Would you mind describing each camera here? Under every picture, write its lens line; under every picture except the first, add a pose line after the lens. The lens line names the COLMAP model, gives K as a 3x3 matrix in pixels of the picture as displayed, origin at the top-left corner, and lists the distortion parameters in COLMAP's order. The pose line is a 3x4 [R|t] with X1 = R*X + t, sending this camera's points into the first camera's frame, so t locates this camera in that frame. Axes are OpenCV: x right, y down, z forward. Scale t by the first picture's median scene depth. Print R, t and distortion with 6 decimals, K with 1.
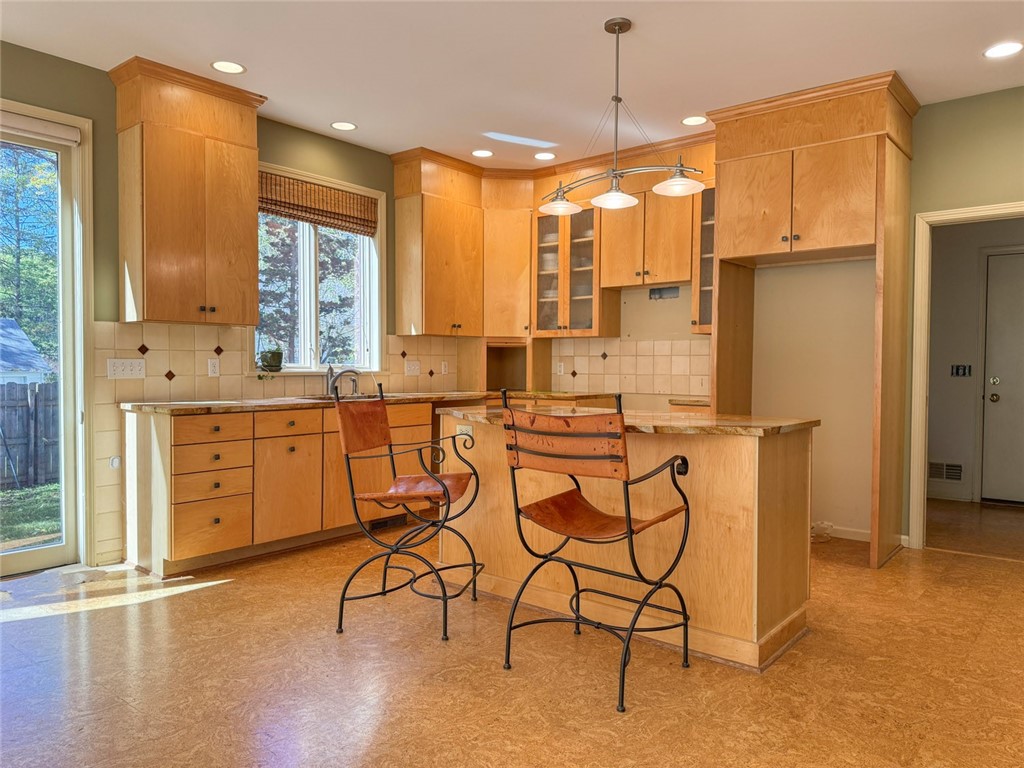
lens RADIAL K [[721.7, 0, 505.2], [0, 721.7, 380.7], [0, 0, 1]] dist [0.036650, -0.030613]
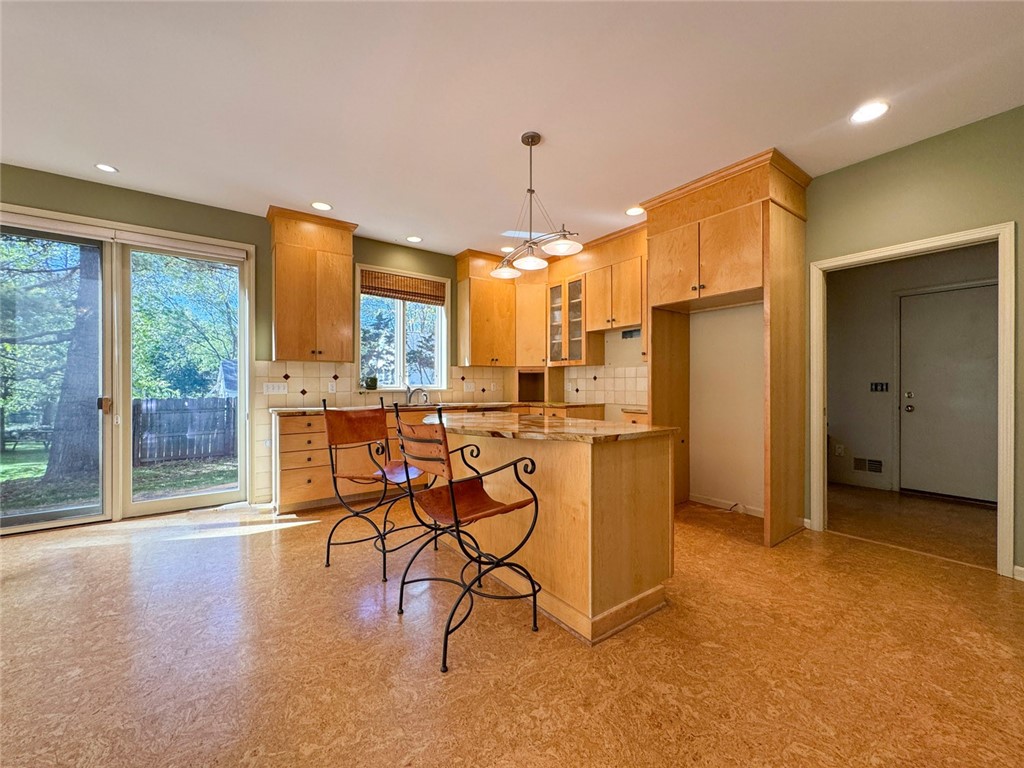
lens RADIAL K [[409.2, 0, 505.4], [0, 409.2, 382.1], [0, 0, 1]] dist [0.003157, 0.000501]
pose [[0.968797, -0.007742, -0.247736, 0.234985], [0.000652, 0.999588, -0.028688, -0.002662], [0.247856, 0.027631, 0.968403, 0.194171]]
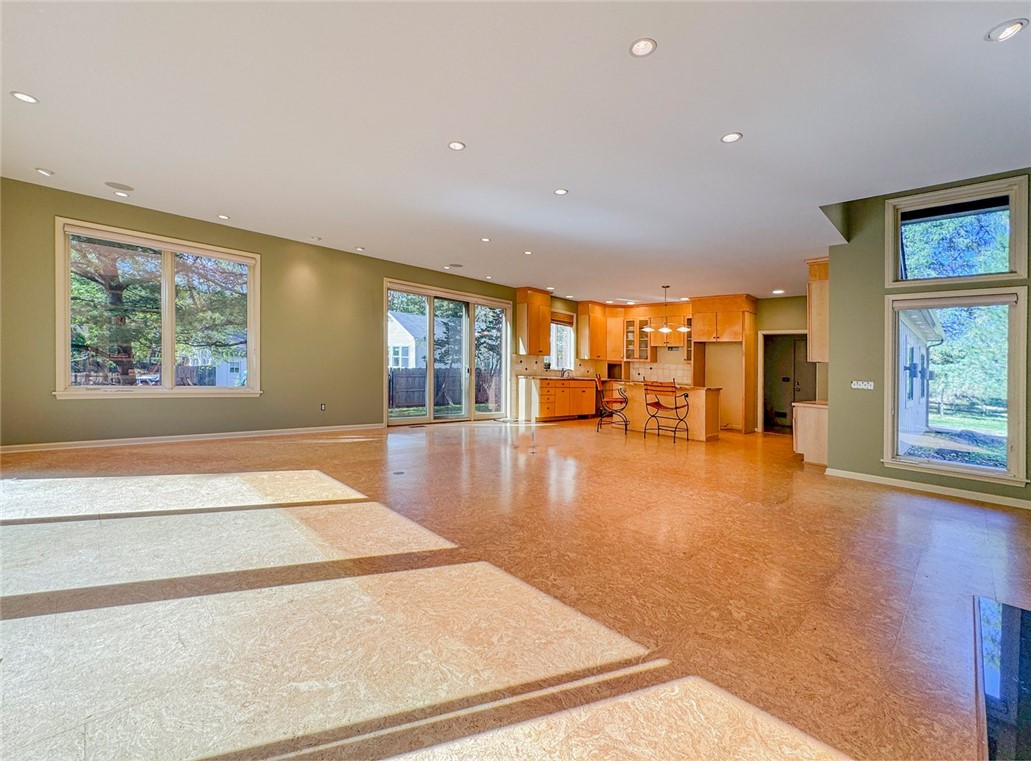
lens RADIAL K [[412.0, 0, 463.8], [0, 412.0, 334.2], [0, 0, 1]] dist [0.003157, 0.000501]
pose [[0.978373, 0.028885, -0.204822, -0.375654], [-0.048529, 0.994618, -0.091543, 0.025510], [0.201075, 0.099503, 0.974509, -1.139378]]
